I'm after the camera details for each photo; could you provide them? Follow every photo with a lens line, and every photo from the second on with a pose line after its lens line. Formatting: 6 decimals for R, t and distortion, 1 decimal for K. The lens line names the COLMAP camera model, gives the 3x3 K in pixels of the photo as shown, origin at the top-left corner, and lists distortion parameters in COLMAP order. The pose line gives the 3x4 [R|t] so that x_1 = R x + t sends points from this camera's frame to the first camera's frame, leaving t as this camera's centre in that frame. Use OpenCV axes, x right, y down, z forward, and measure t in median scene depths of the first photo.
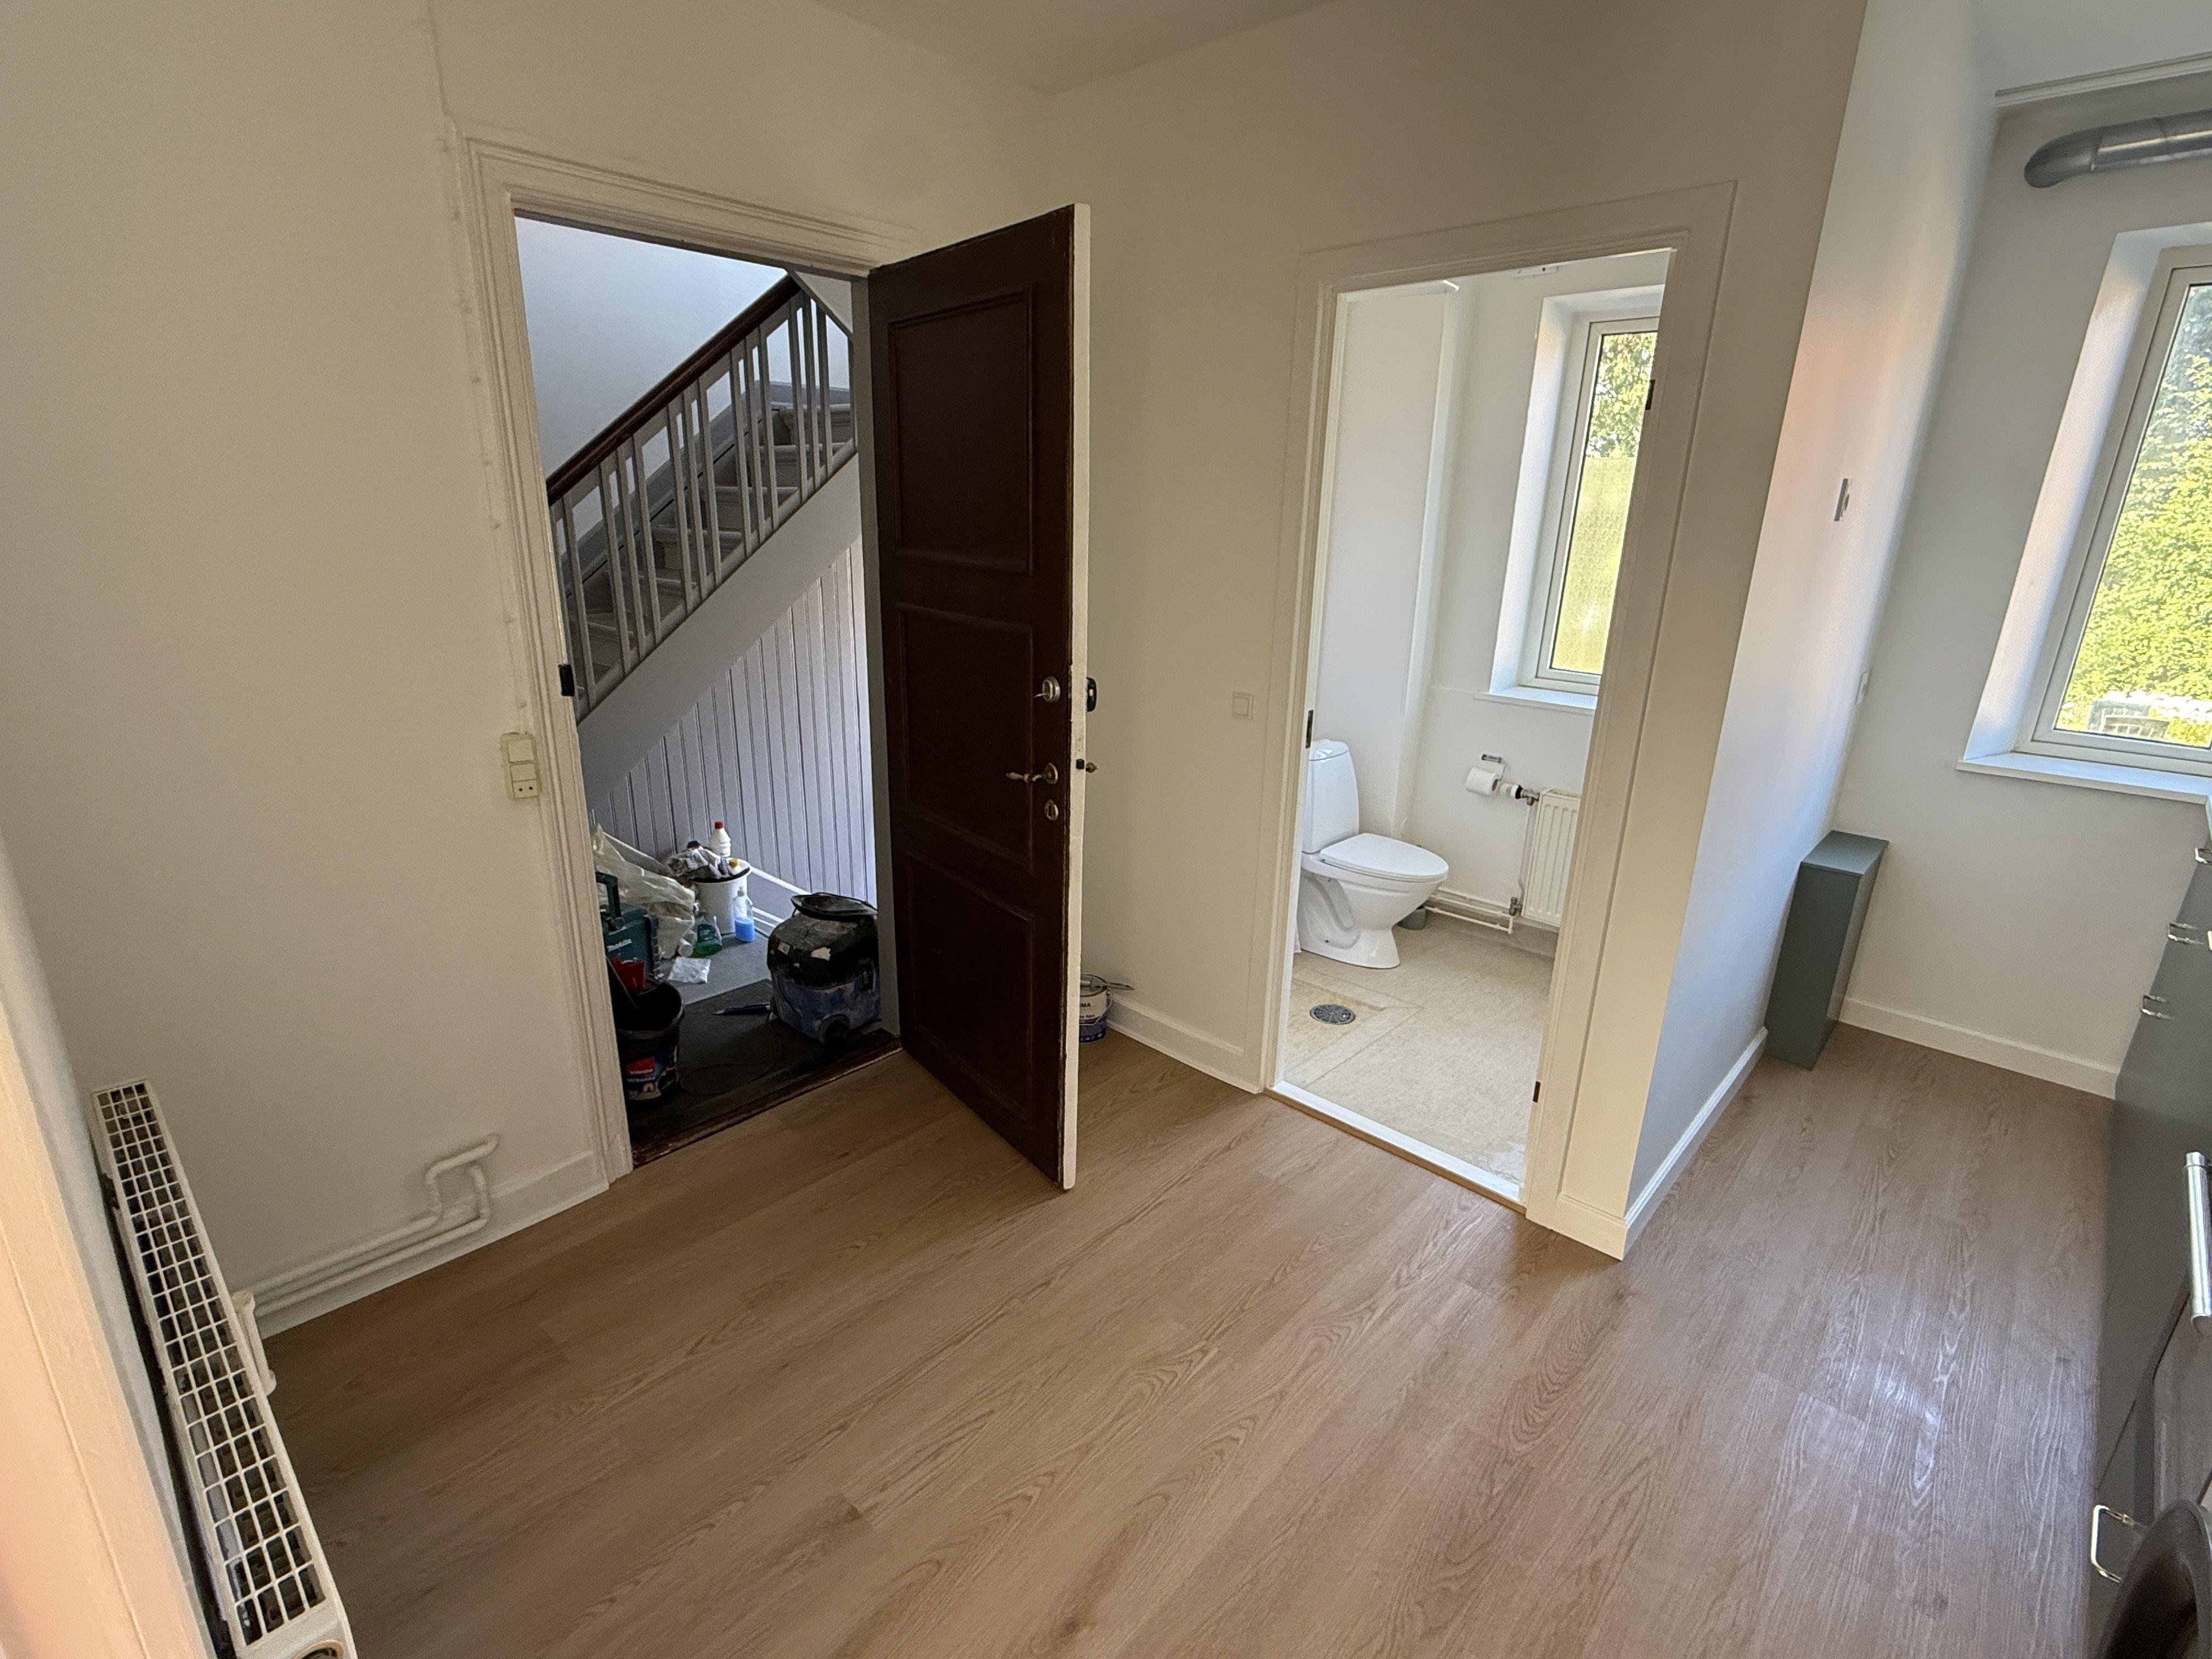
lens RADIAL K [[1049.1, 0, 1101.7], [0, 1049.1, 832.4], [0, 0, 1]] dist [0.015572, 0.000464]
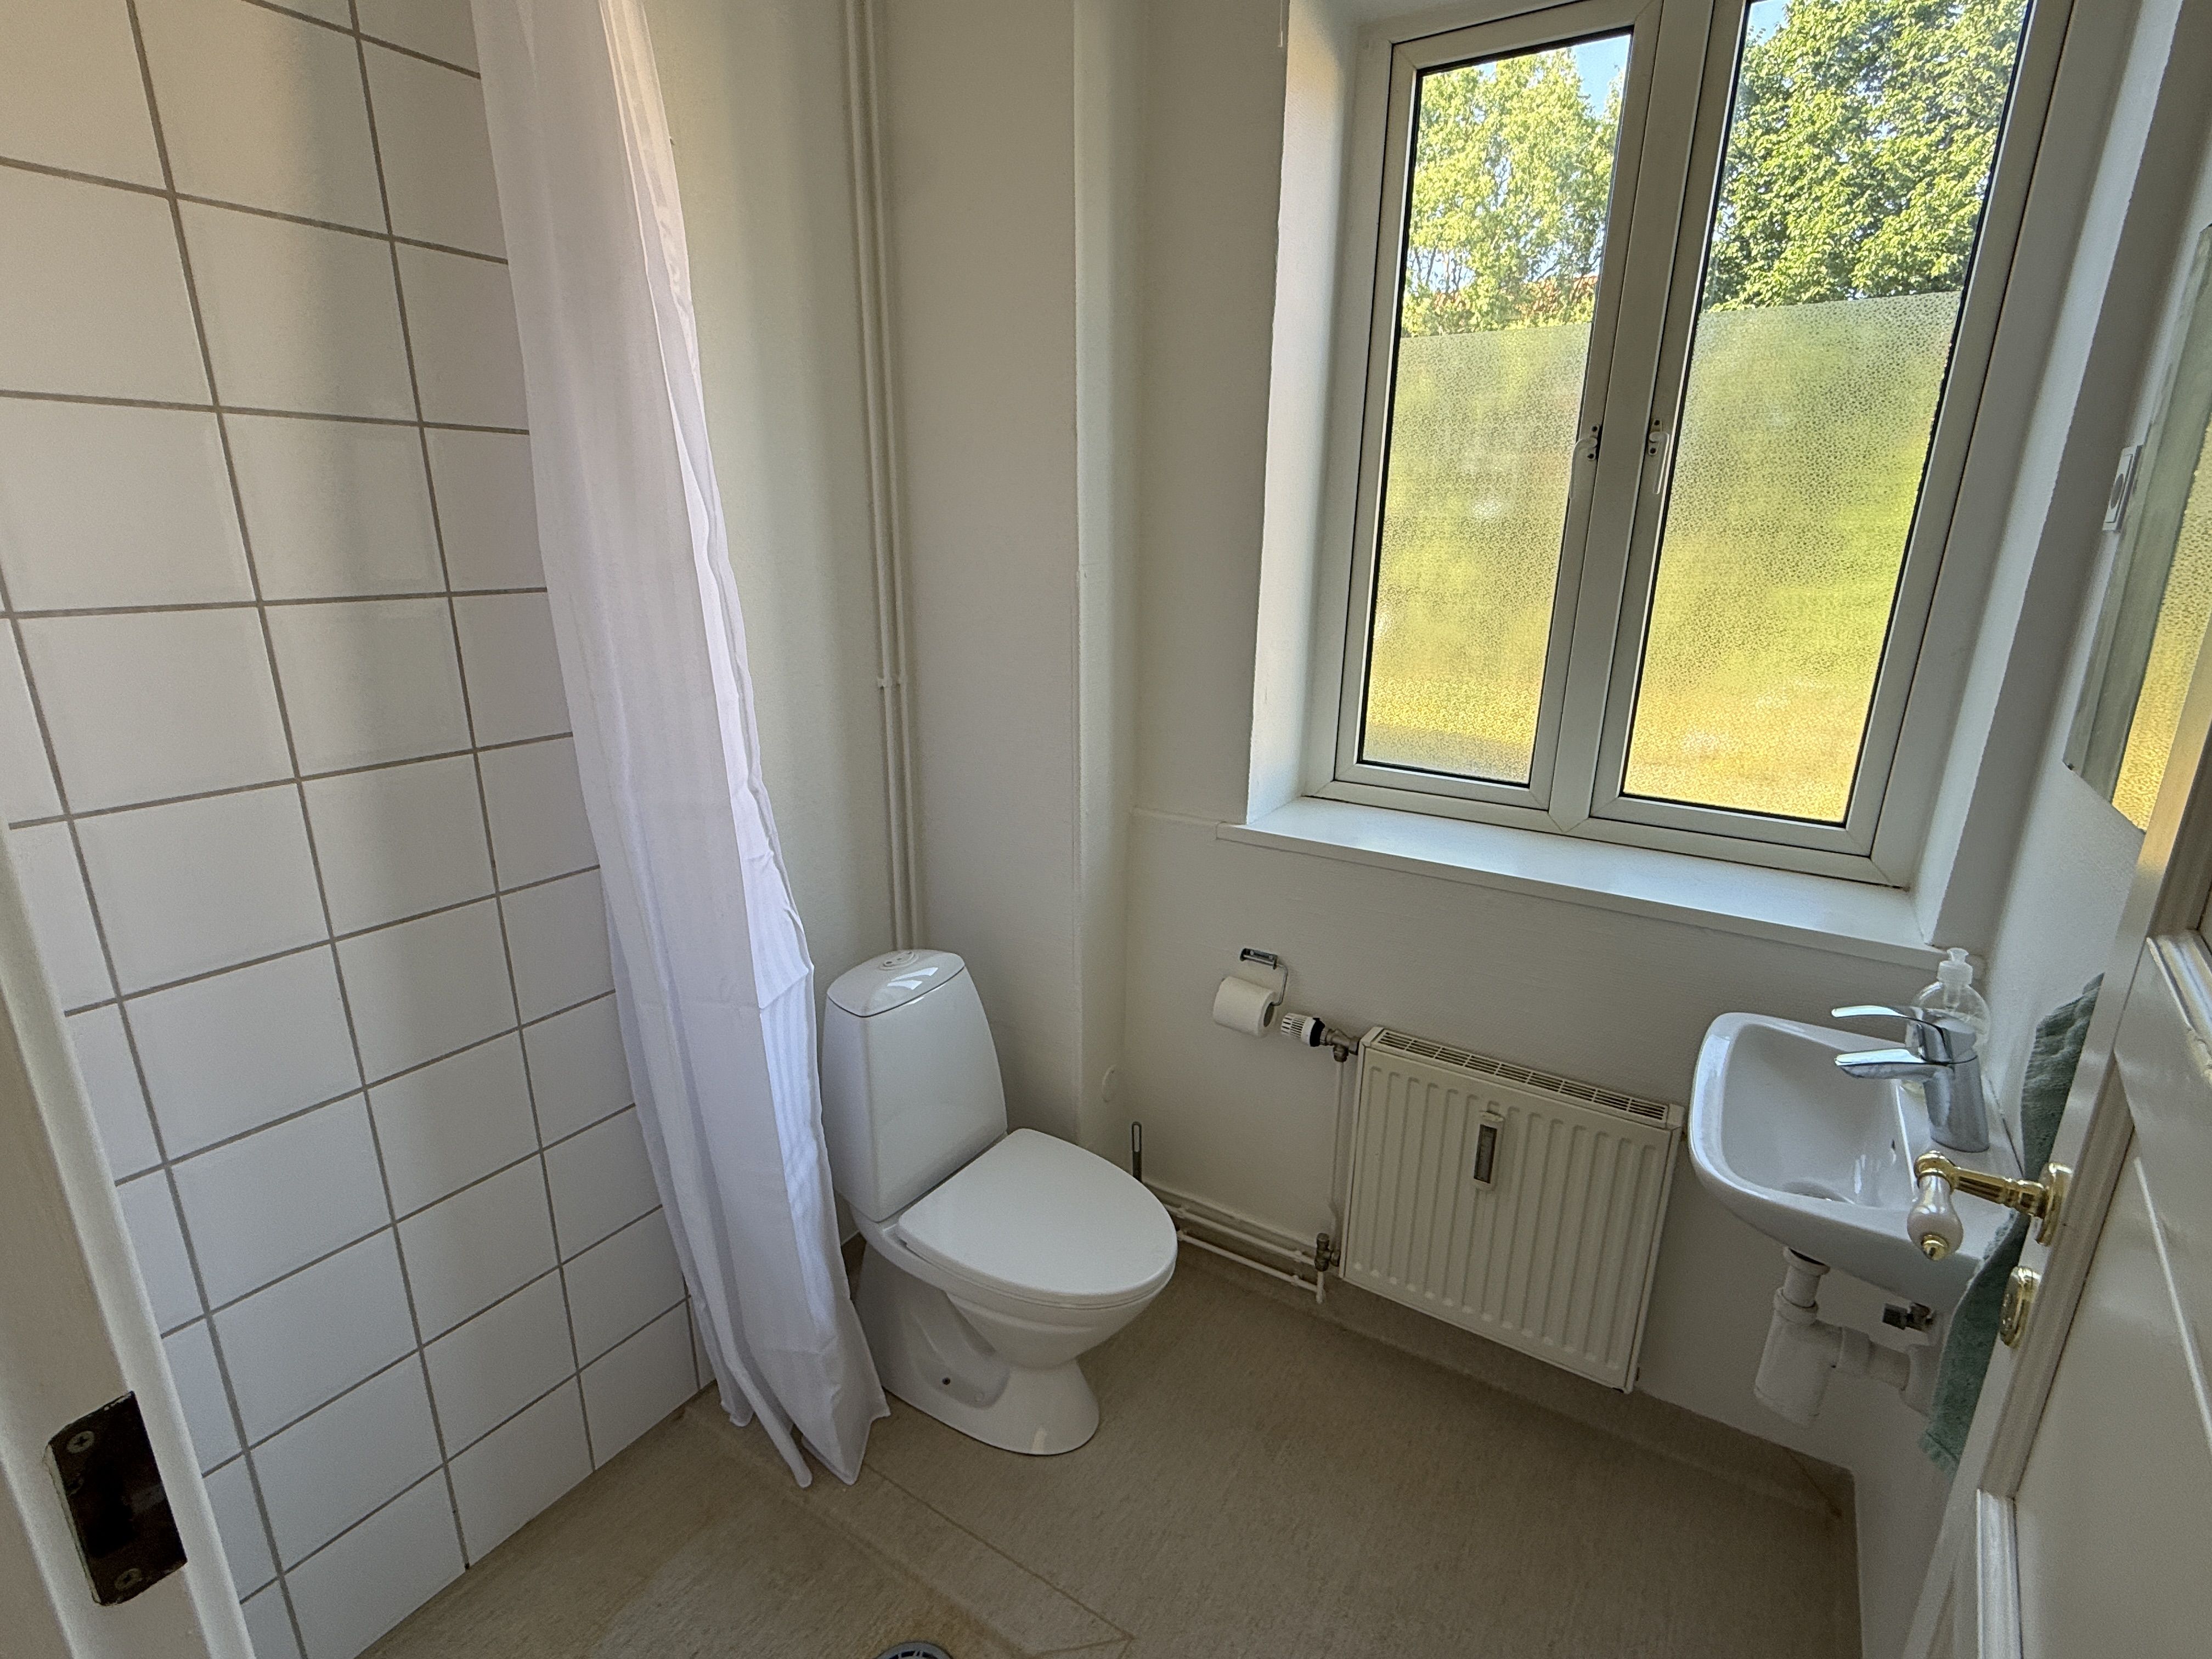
lens RADIAL K [[1049.1, 0, 1109.1], [0, 1049.1, 835.7], [0, 0, 1]] dist [0.015572, 0.000464]
pose [[0.982922, -0.064371, 0.172398, 0.222467], [0.065820, 0.997828, -0.002694, -0.130577], [-0.171850, 0.013995, 0.985024, 0.532767]]
